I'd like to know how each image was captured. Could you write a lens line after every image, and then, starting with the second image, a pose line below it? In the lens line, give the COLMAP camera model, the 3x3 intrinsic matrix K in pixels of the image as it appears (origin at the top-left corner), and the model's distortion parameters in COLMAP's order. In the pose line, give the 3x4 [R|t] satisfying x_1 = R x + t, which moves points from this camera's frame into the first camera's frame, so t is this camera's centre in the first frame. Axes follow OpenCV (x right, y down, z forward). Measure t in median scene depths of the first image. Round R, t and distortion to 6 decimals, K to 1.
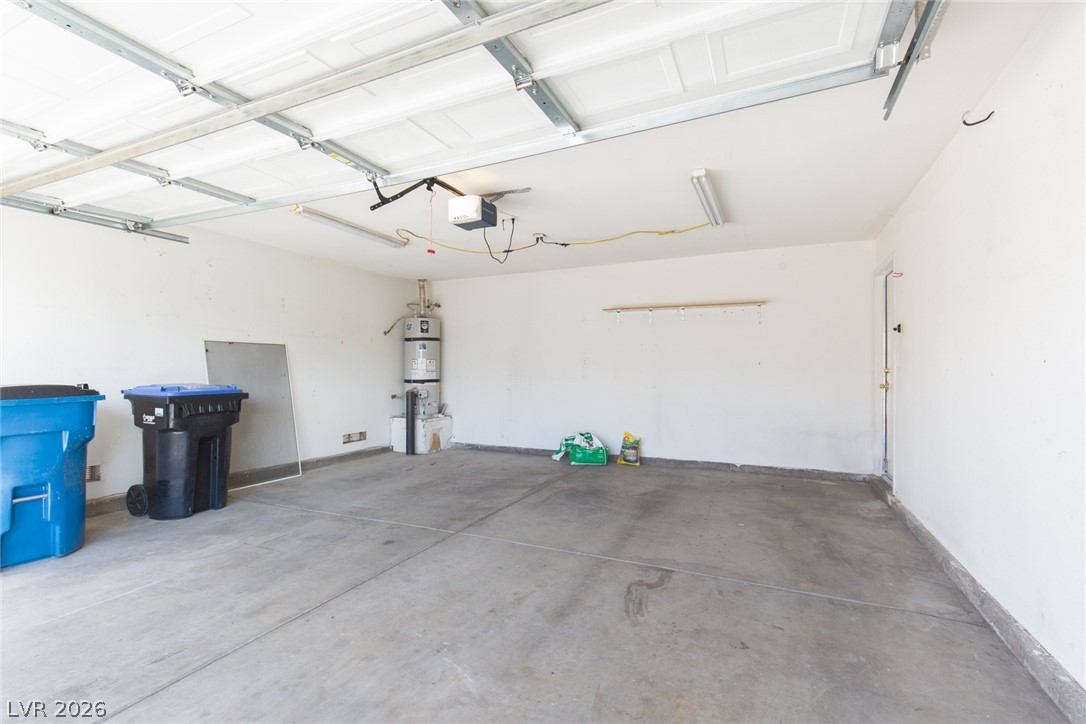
lens RADIAL K [[492.0, 0, 542.9], [0, 492.0, 363.4], [0, 0, 1]] dist [0.009345, -0.001946]
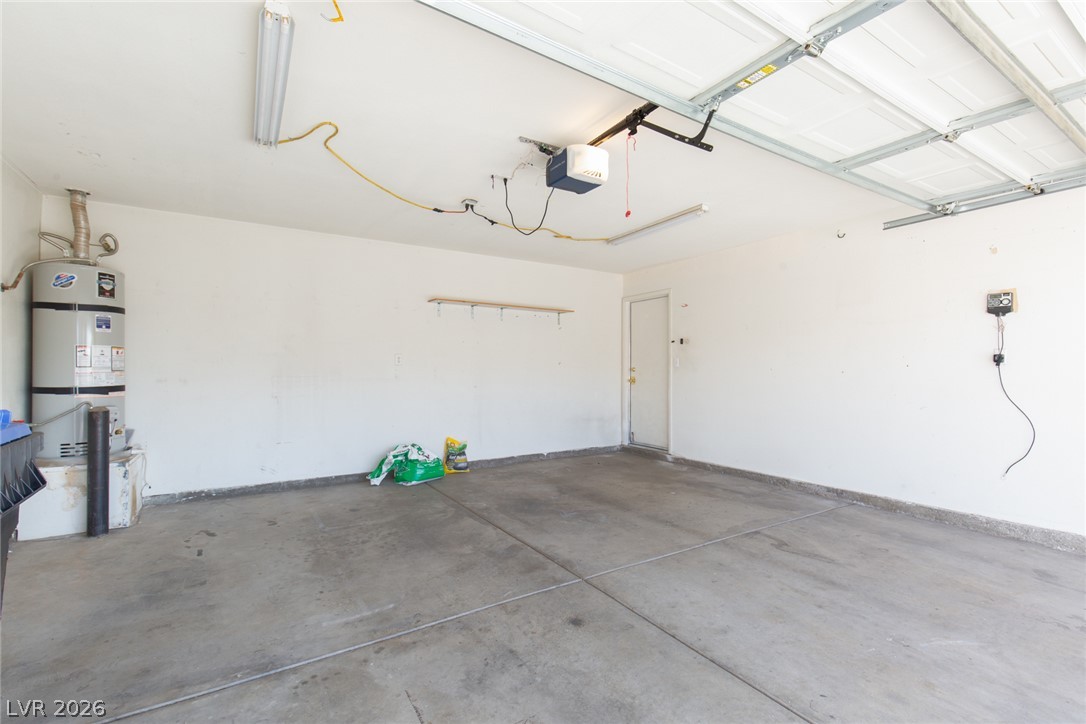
lens RADIAL K [[492.0, 0, 545.1], [0, 492.0, 365.8], [0, 0, 1]] dist [0.009345, -0.001946]
pose [[0.532617, 0.007166, 0.846326, -0.722199], [-0.013034, 0.999915, -0.000264, 0.008193], [-0.846256, -0.010891, 0.532666, 0.535509]]
